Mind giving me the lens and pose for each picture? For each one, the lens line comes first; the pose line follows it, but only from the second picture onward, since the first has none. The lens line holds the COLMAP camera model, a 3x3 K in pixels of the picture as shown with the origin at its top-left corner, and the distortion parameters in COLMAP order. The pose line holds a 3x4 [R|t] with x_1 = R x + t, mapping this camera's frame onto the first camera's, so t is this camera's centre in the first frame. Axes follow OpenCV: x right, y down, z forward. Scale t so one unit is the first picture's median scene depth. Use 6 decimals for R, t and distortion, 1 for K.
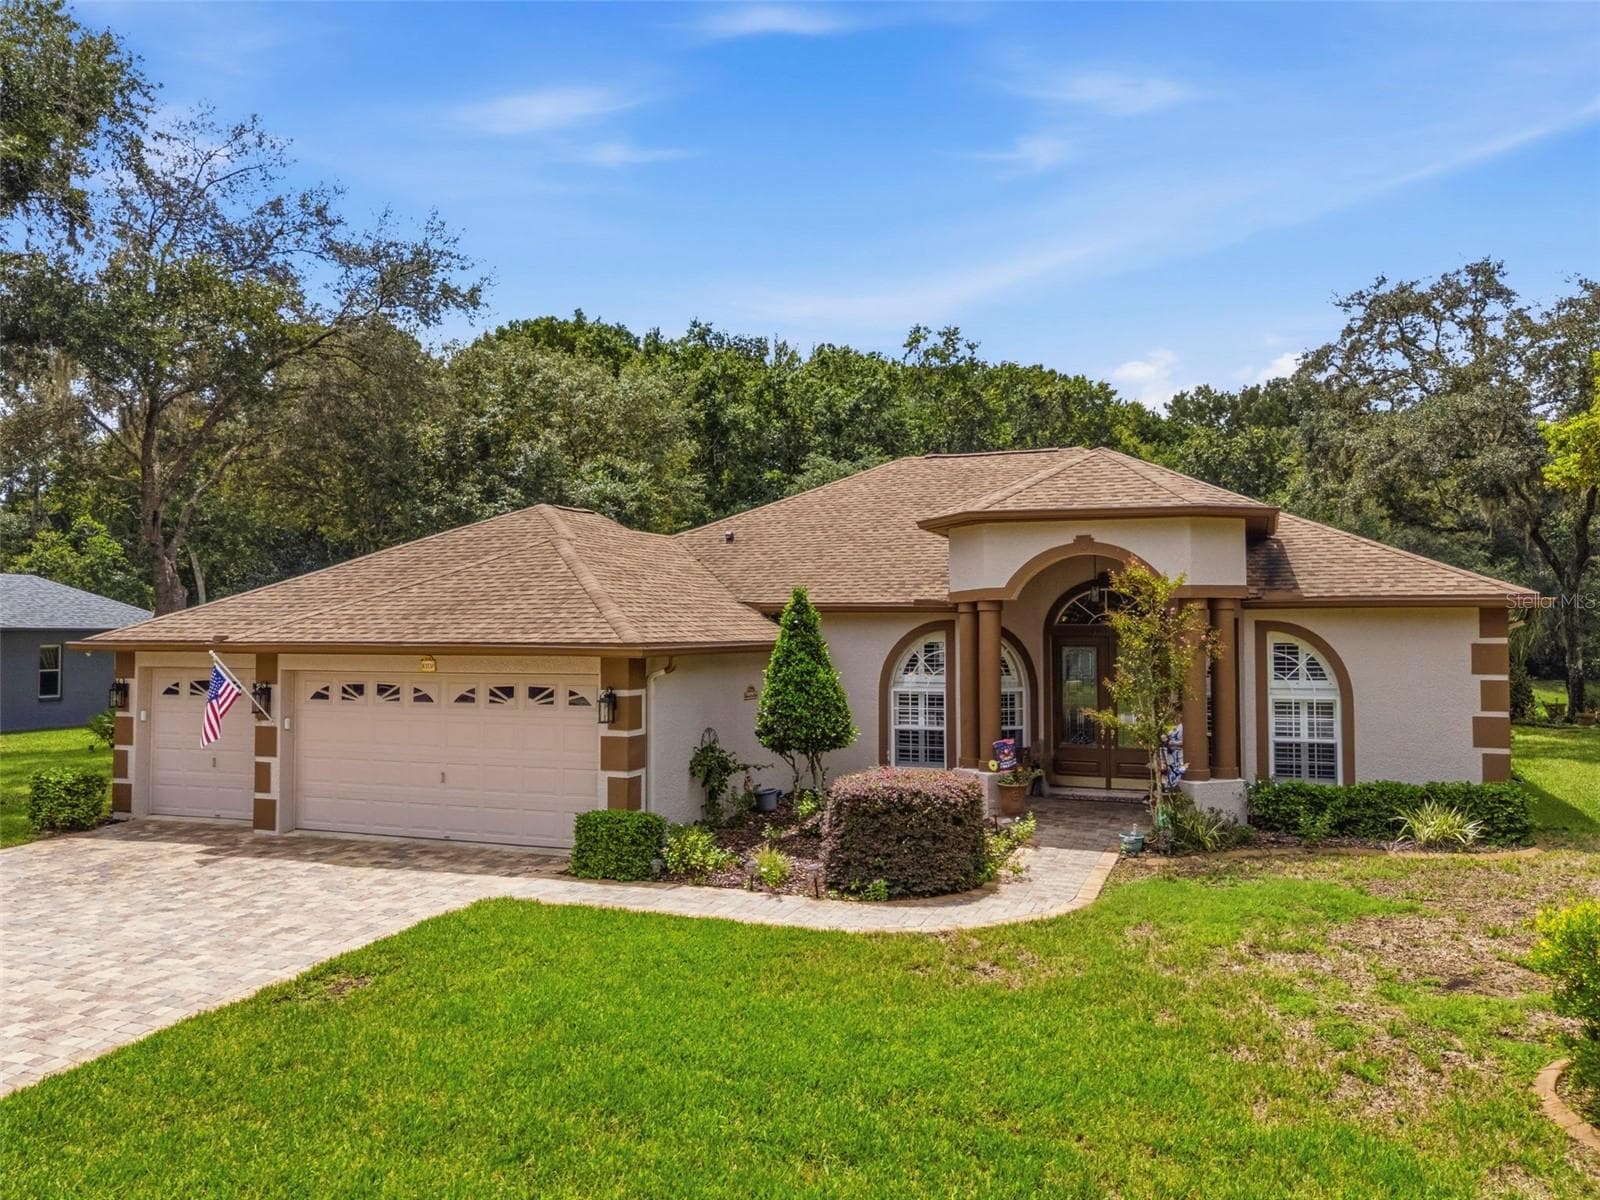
lens RADIAL K [[1173.9, 0, 793.6], [0, 1173.9, 601.2], [0, 0, 1]] dist [0.072548, -0.059471]
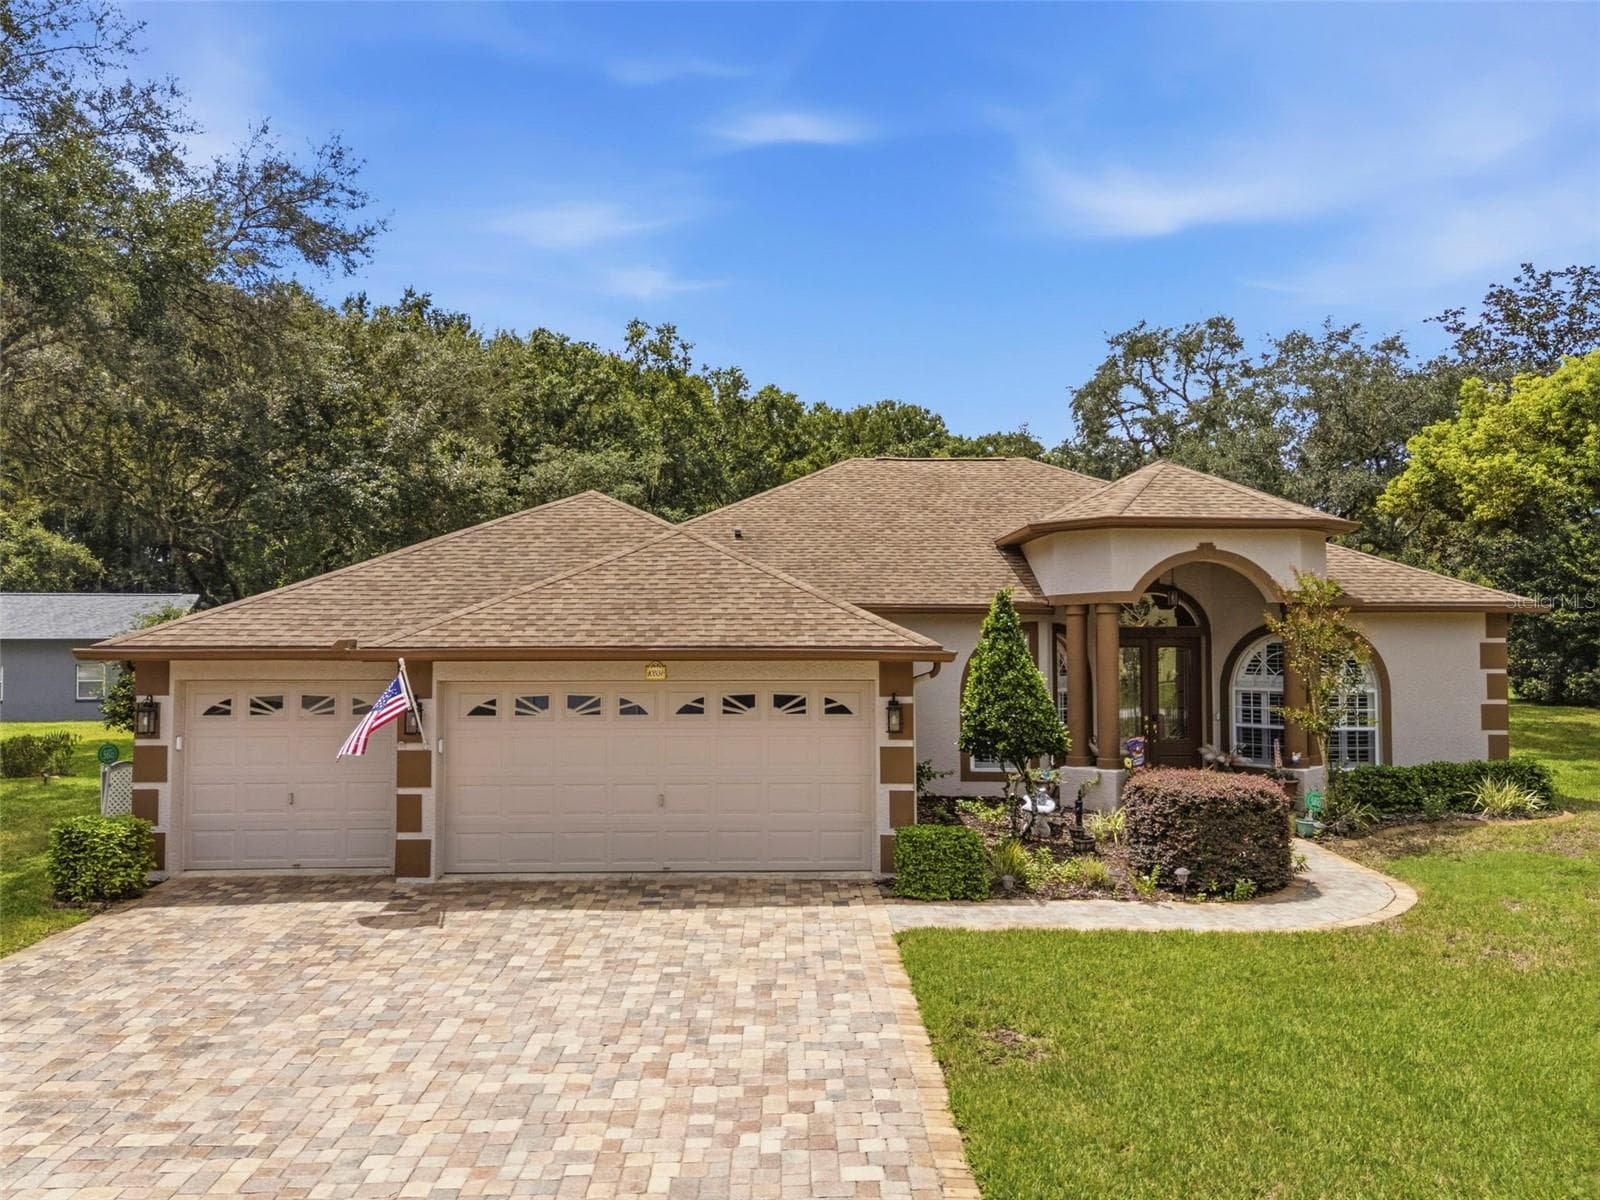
lens RADIAL K [[1173.9, 0, 796.9], [0, 1173.9, 596.2], [0, 0, 1]] dist [0.072548, -0.059471]
pose [[0.927572, 0.010621, 0.373495, -0.503186], [-0.009138, 0.999942, -0.005741, 0.001951], [-0.373534, 0.001912, 0.927615, 0.147026]]
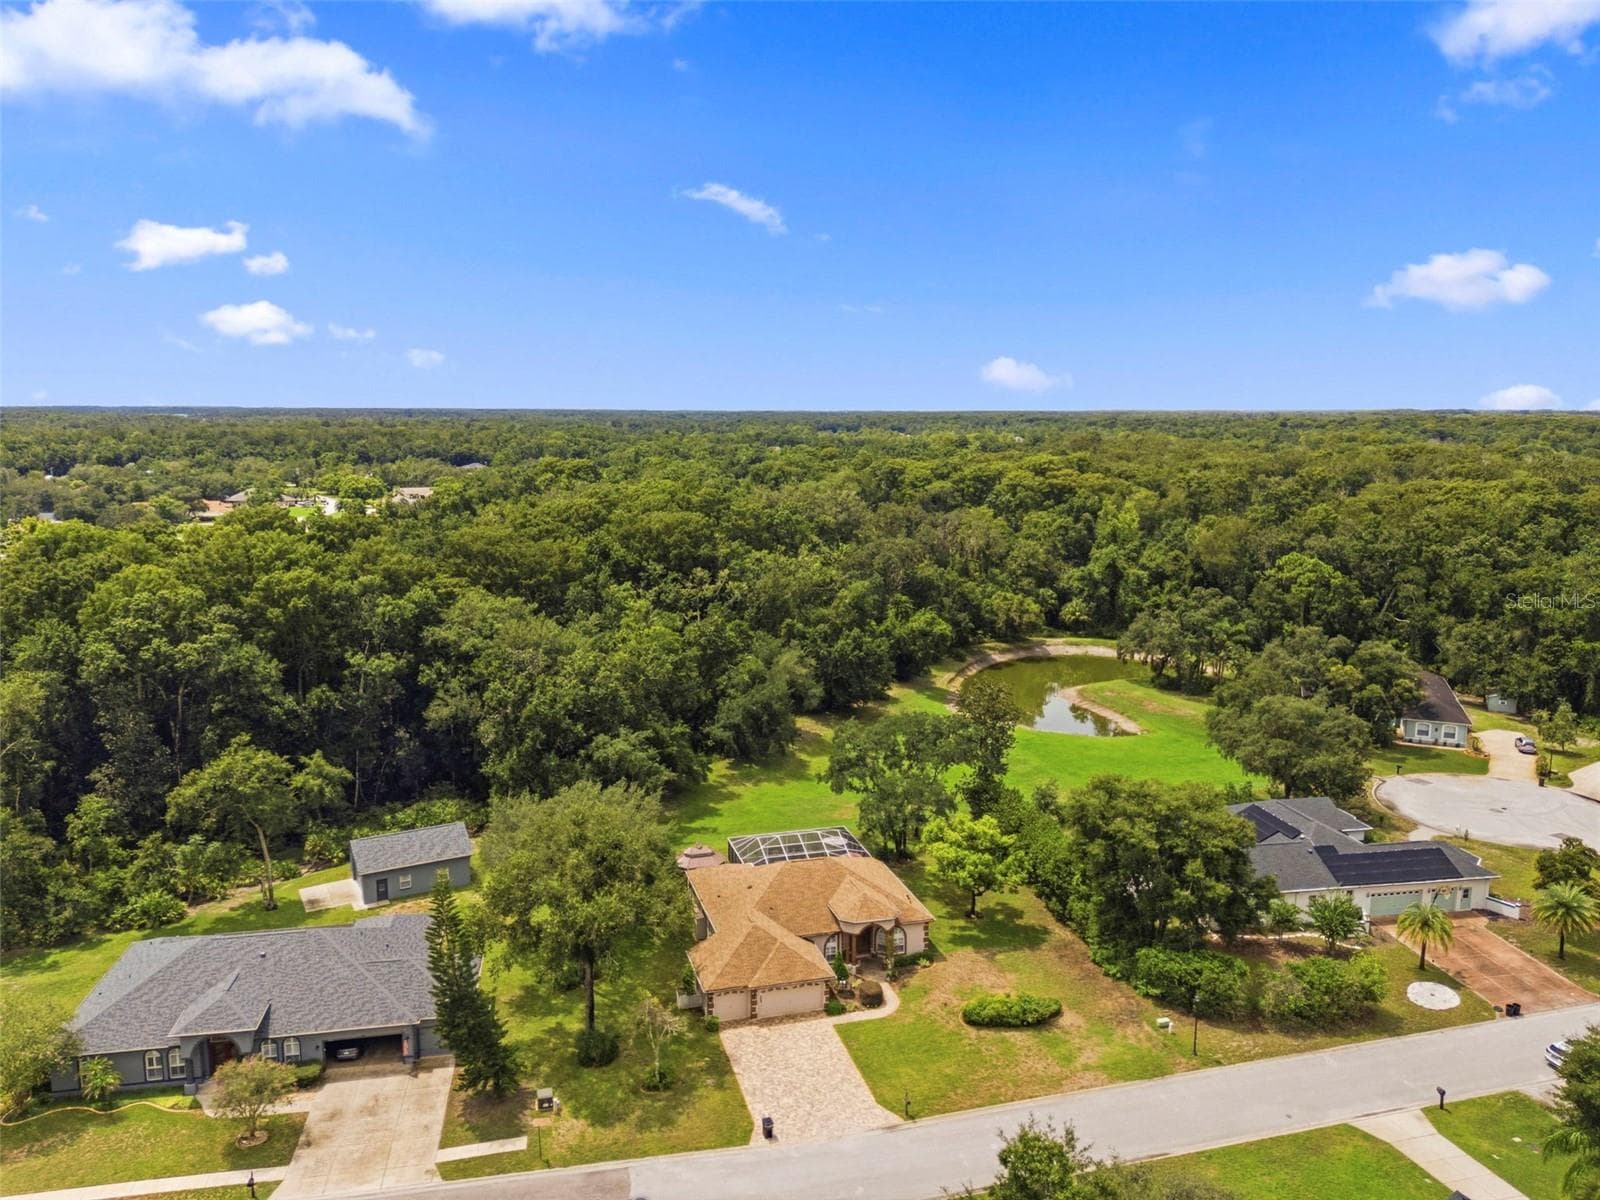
lens RADIAL K [[1173.9, 0, 801.7], [0, 1173.9, 604.3], [0, 0, 1]] dist [0.072548, -0.059471]
pose [[0.791895, -0.096511, 0.602983, -3.233372], [-0.020502, 0.982674, 0.184207, -2.555874], [-0.610313, -0.158235, 0.776196, -2.874160]]
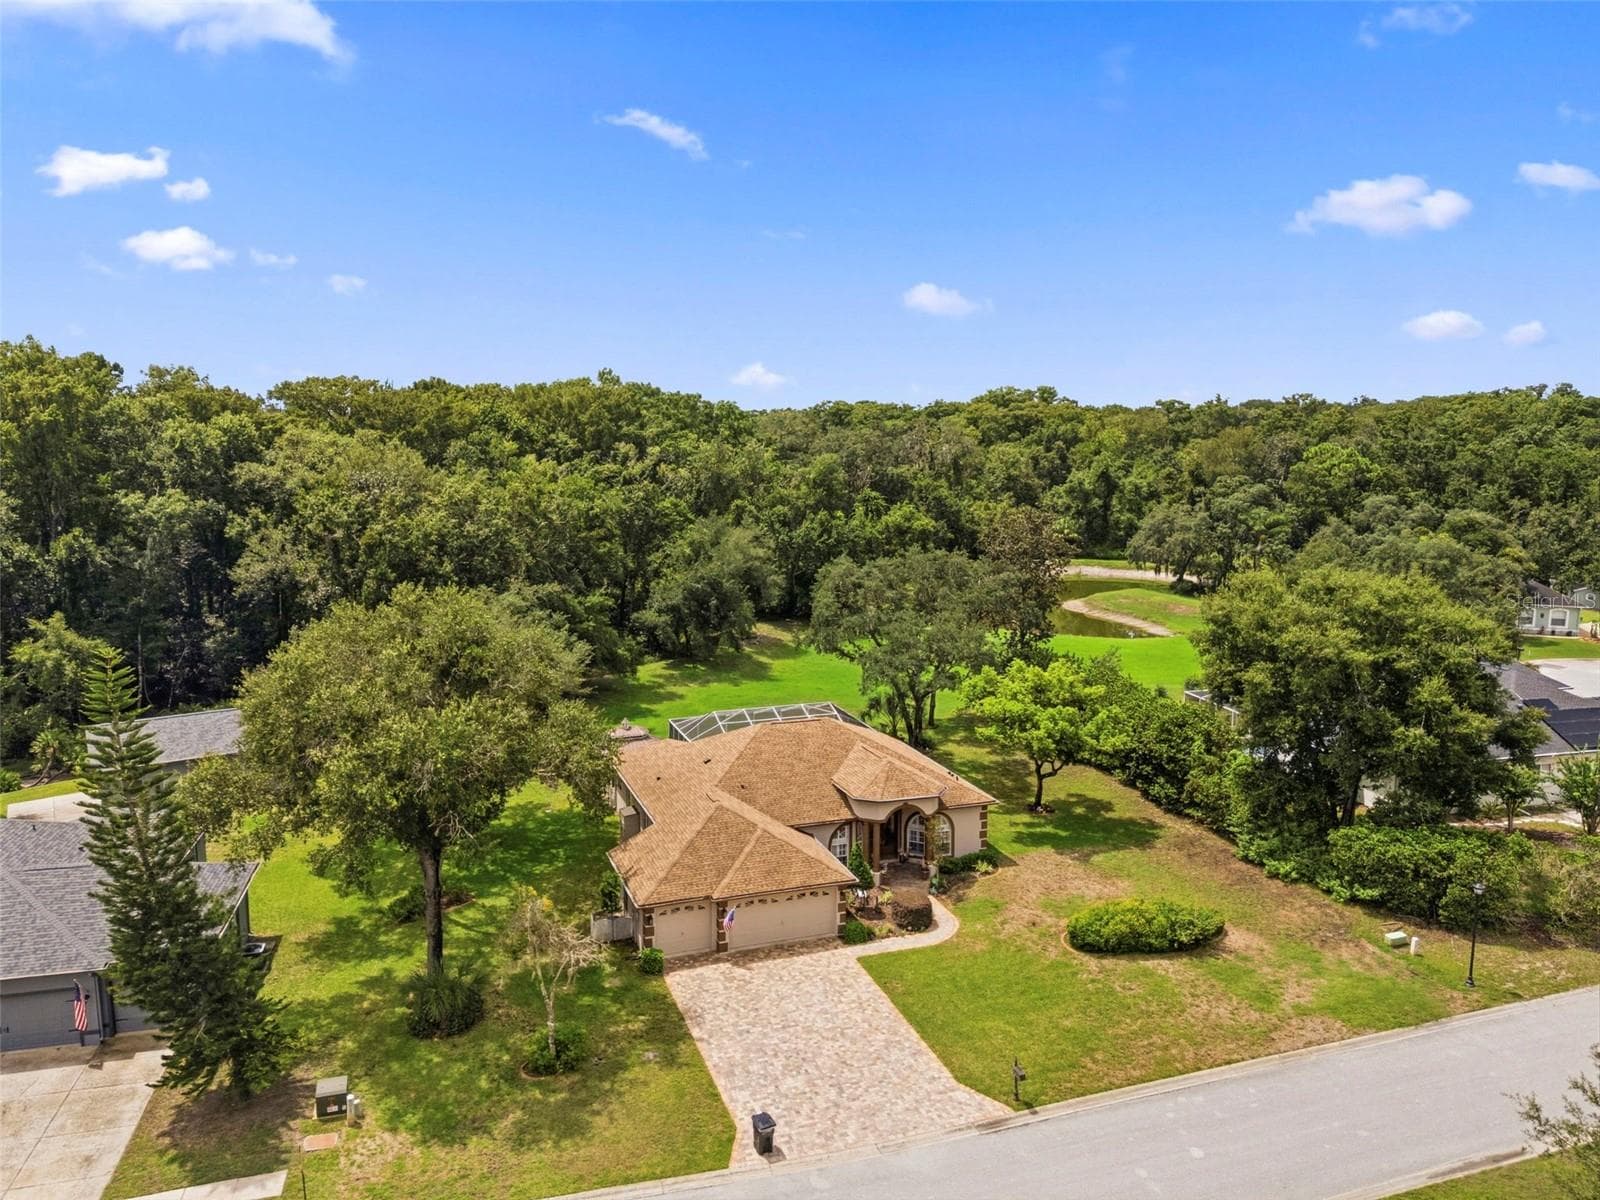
lens RADIAL K [[1173.9, 0, 800.1], [0, 1173.9, 604.0], [0, 0, 1]] dist [0.072548, -0.059471]
pose [[0.752986, -0.099675, 0.650444, -2.197752], [-0.018273, 0.984913, 0.172083, -1.232362], [-0.657783, -0.141462, 0.739804, -1.279166]]
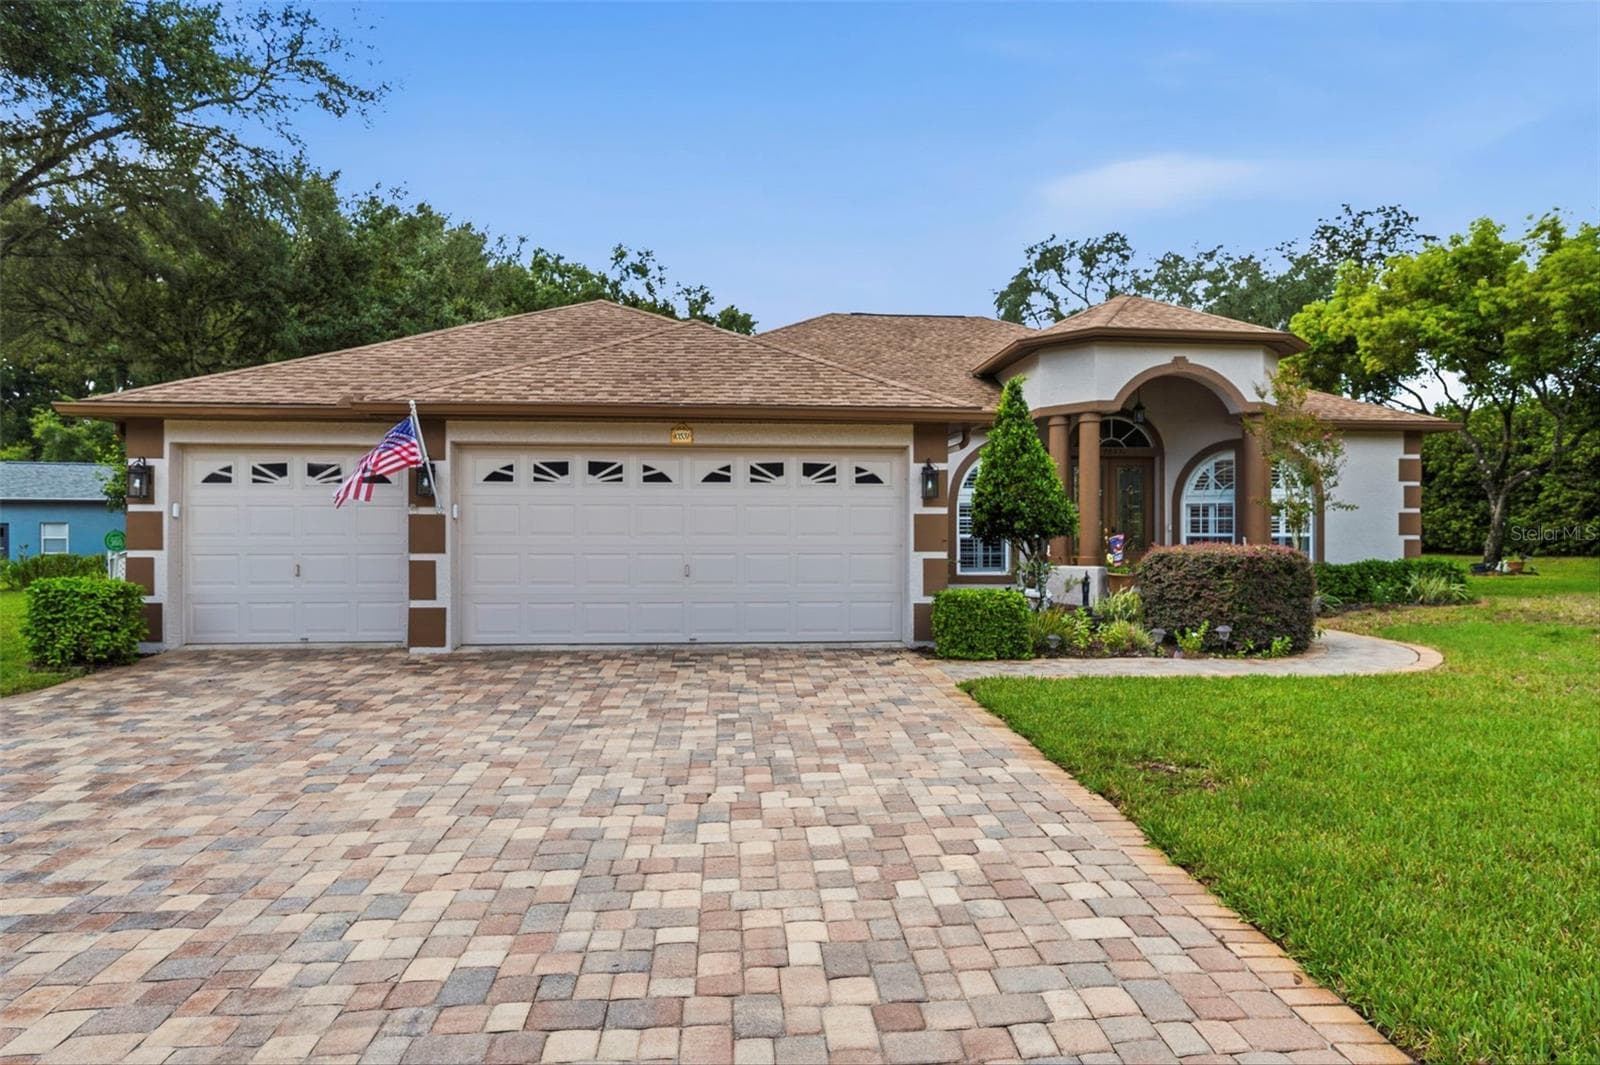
lens RADIAL K [[920.8, 0, 802.5], [0, 920.8, 528.1], [0, 0, 1]] dist [-0.003795, 0.002298]
pose [[0.899474, 0.001431, 0.436972, -0.484209], [-0.011711, 0.999714, 0.020834, 0.098639], [-0.436817, -0.023857, 0.899234, 0.353615]]
